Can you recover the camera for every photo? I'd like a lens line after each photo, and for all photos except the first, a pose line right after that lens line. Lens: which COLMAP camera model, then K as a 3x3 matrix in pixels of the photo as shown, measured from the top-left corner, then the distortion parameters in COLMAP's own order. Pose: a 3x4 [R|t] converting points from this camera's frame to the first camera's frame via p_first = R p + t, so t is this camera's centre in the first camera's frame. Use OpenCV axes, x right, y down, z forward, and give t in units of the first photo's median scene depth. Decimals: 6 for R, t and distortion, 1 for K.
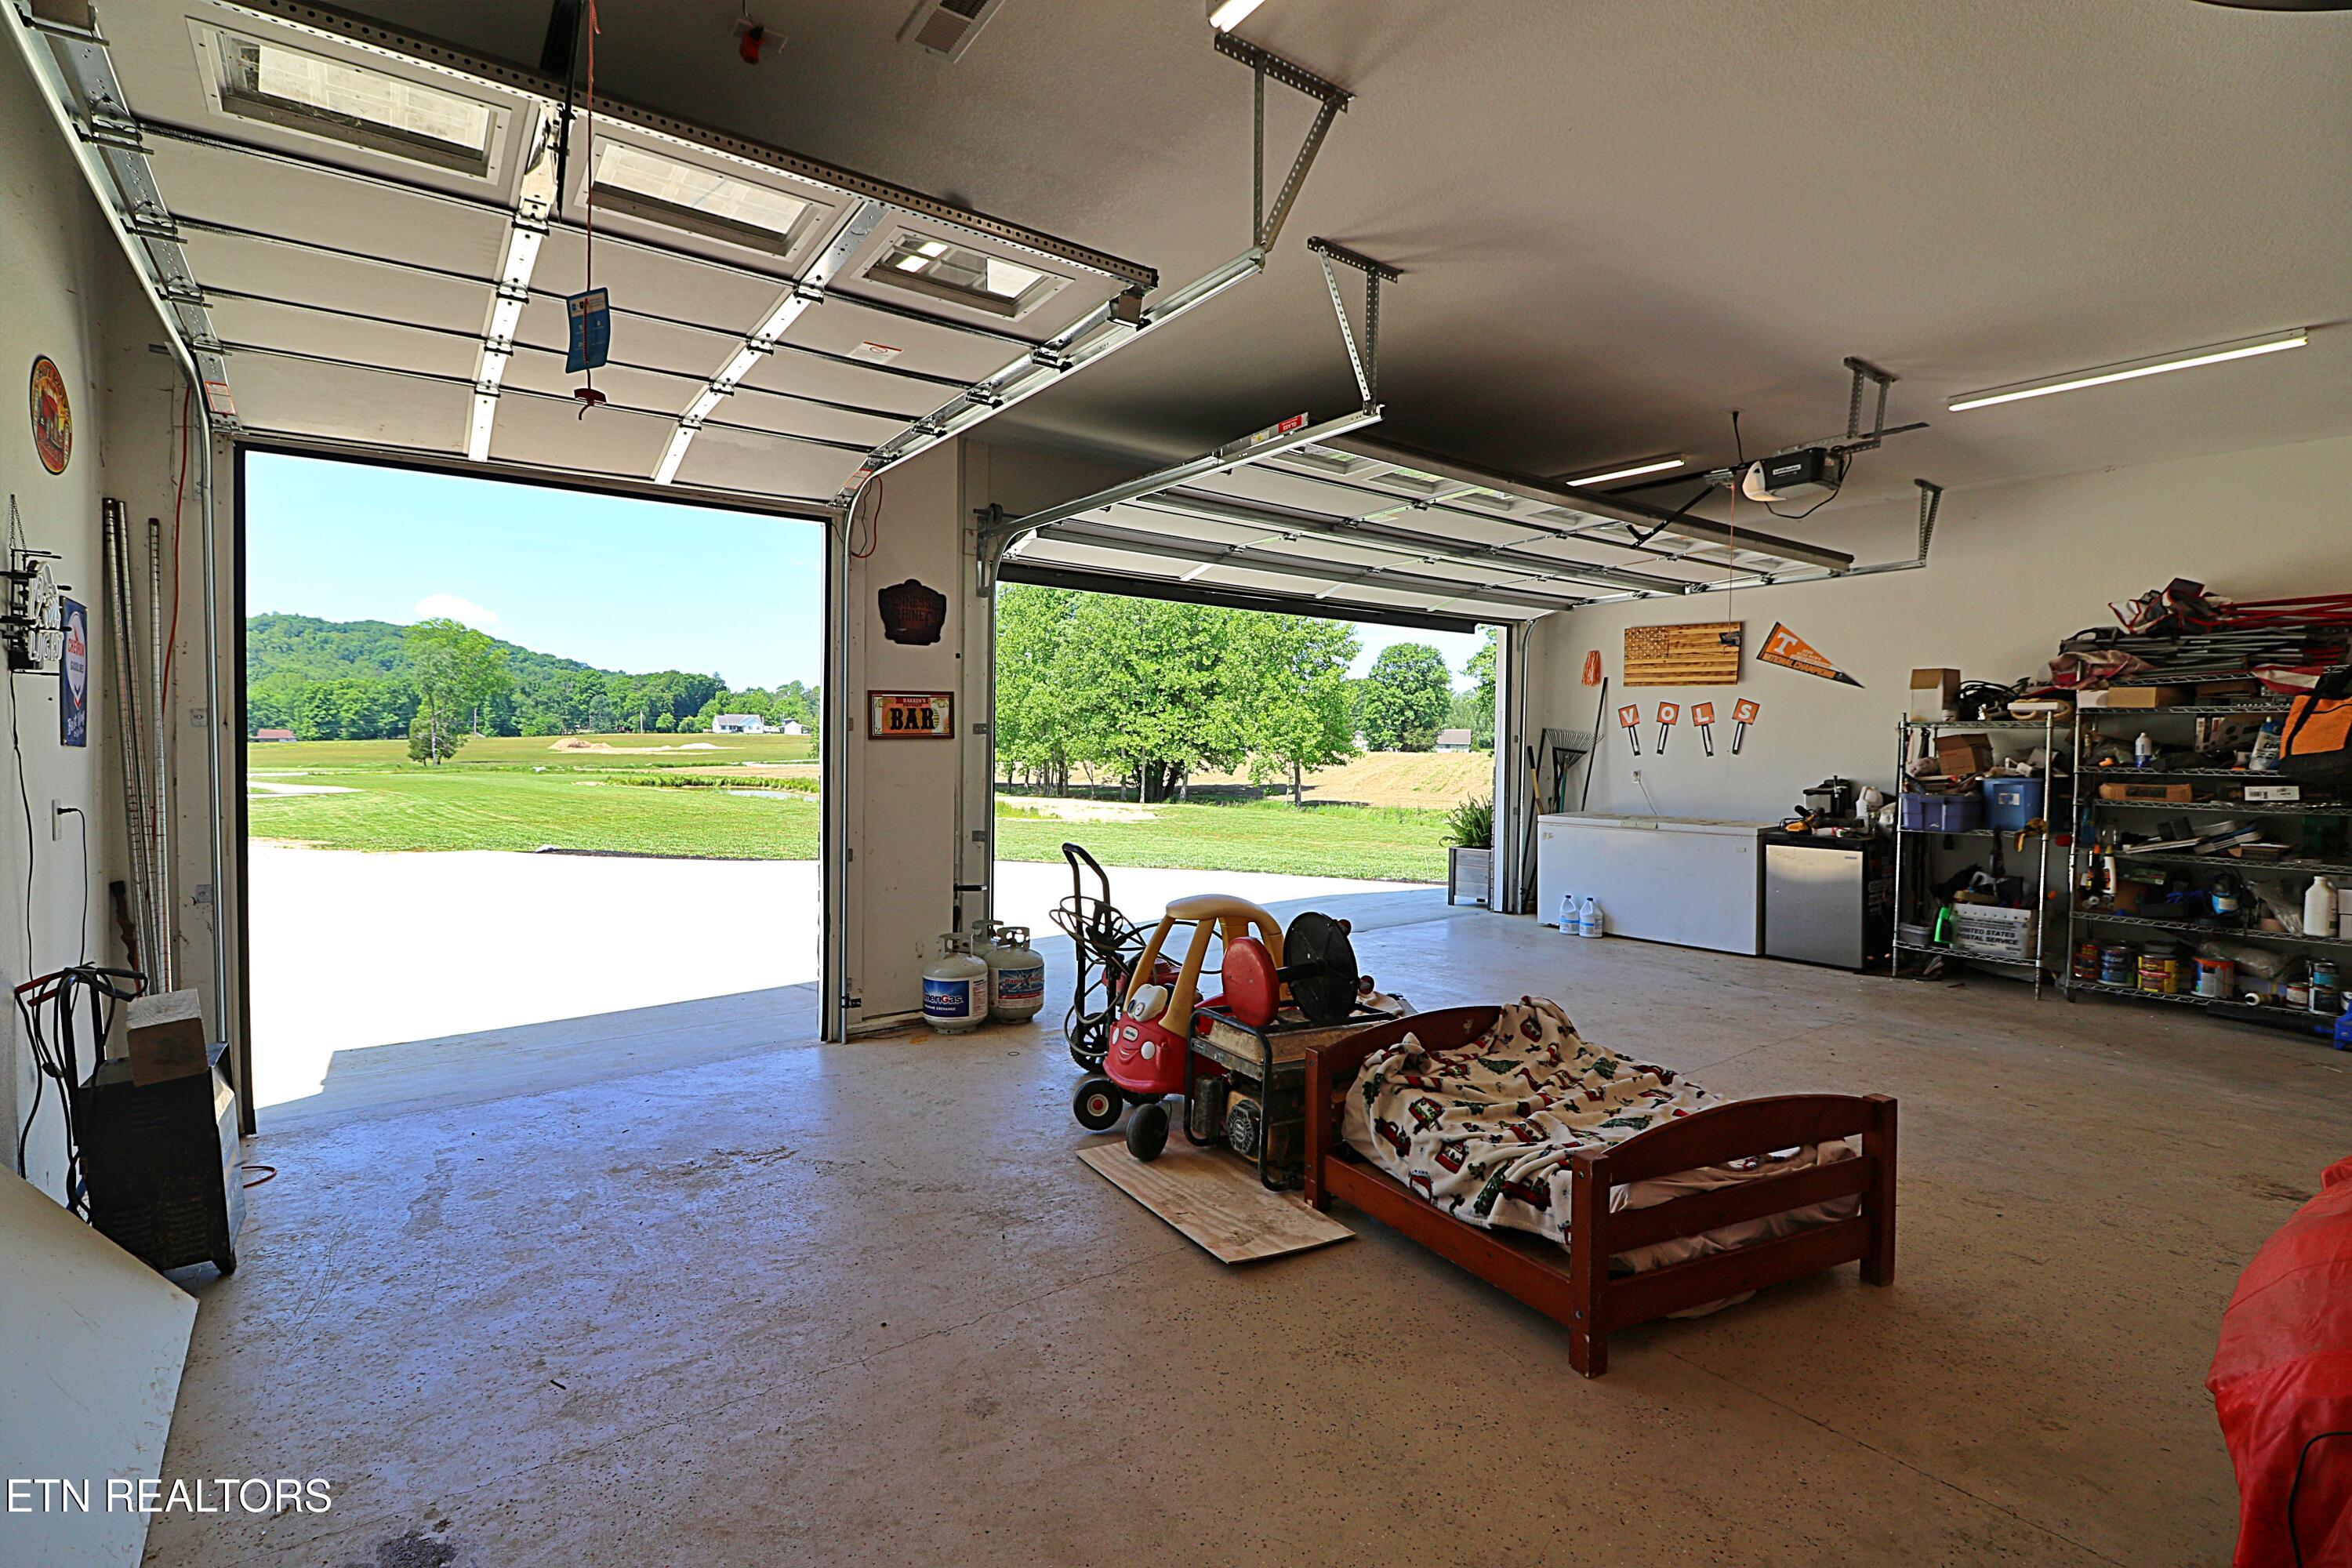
lens RADIAL K [[1077.3, 0, 1171.5], [0, 1077.3, 778.3], [0, 0, 1]] dist [-0.010390, -0.007670]
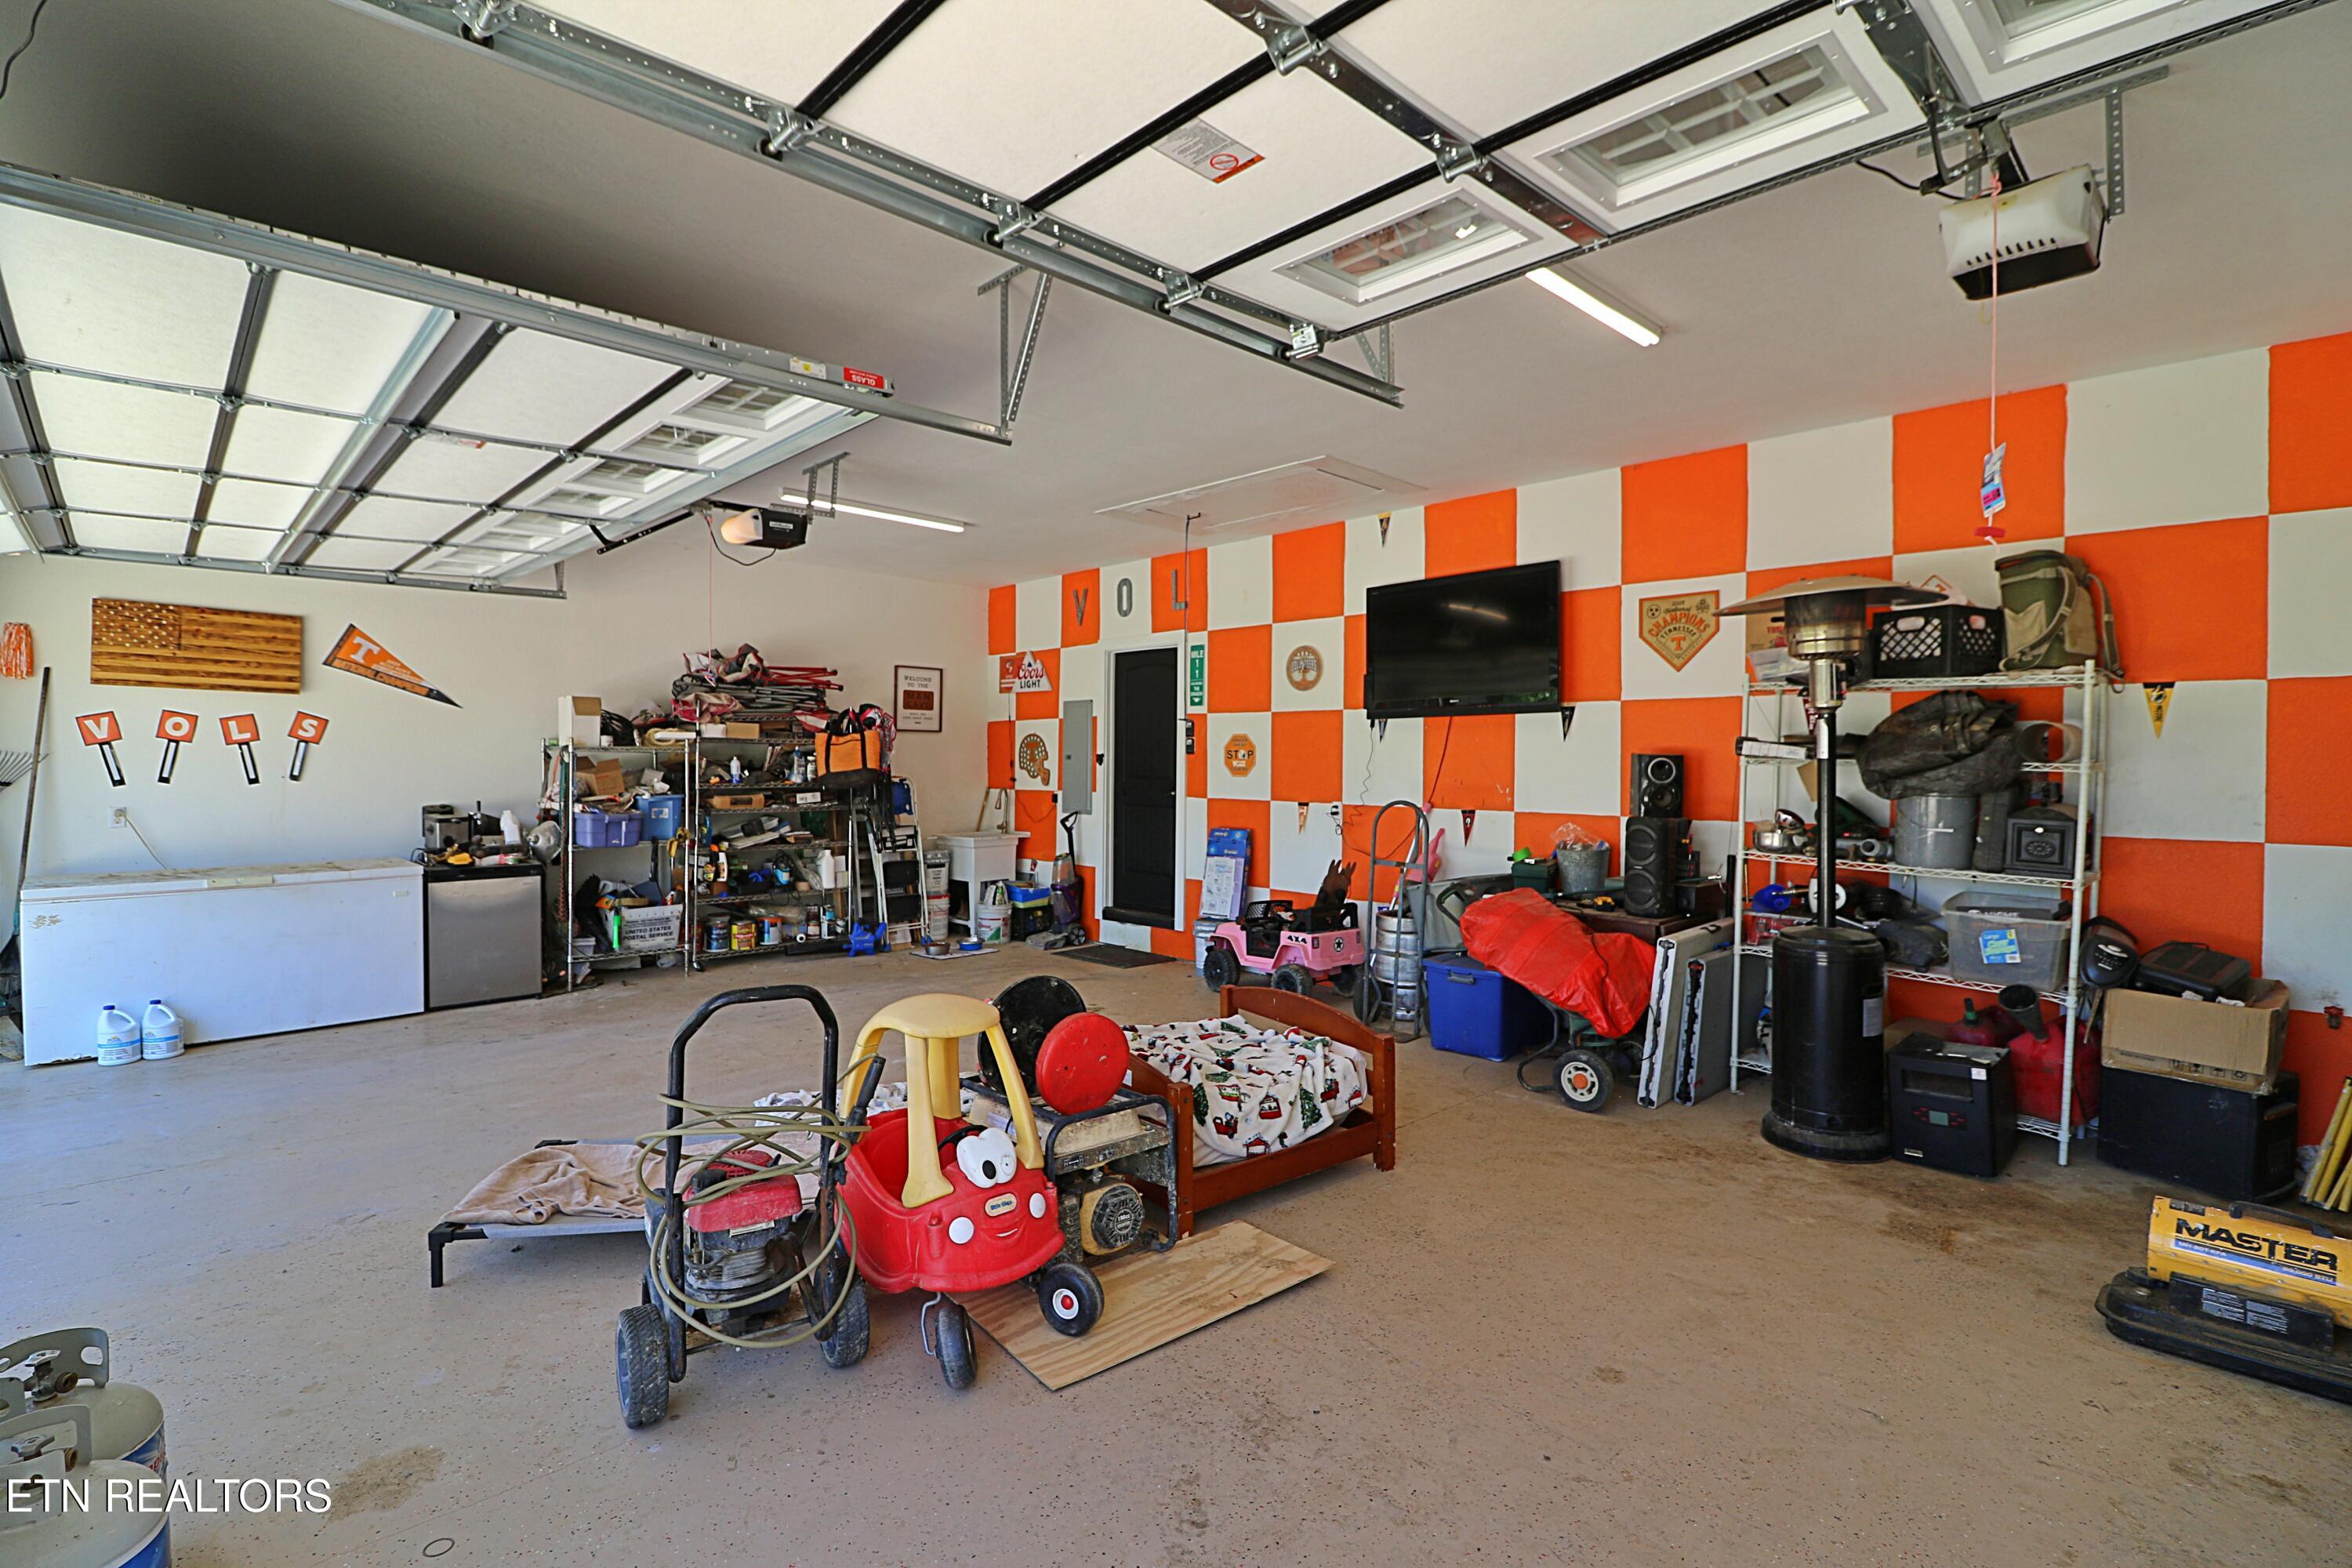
lens RADIAL K [[1077.3, 0, 1181.1], [0, 1077.3, 770.8], [0, 0, 1]] dist [-0.010390, -0.007670]
pose [[-0.132823, -0.020889, 0.990920, -0.448768], [0.028019, 0.999299, 0.024821, -0.039328], [-0.990744, 0.031061, -0.132144, 0.571088]]
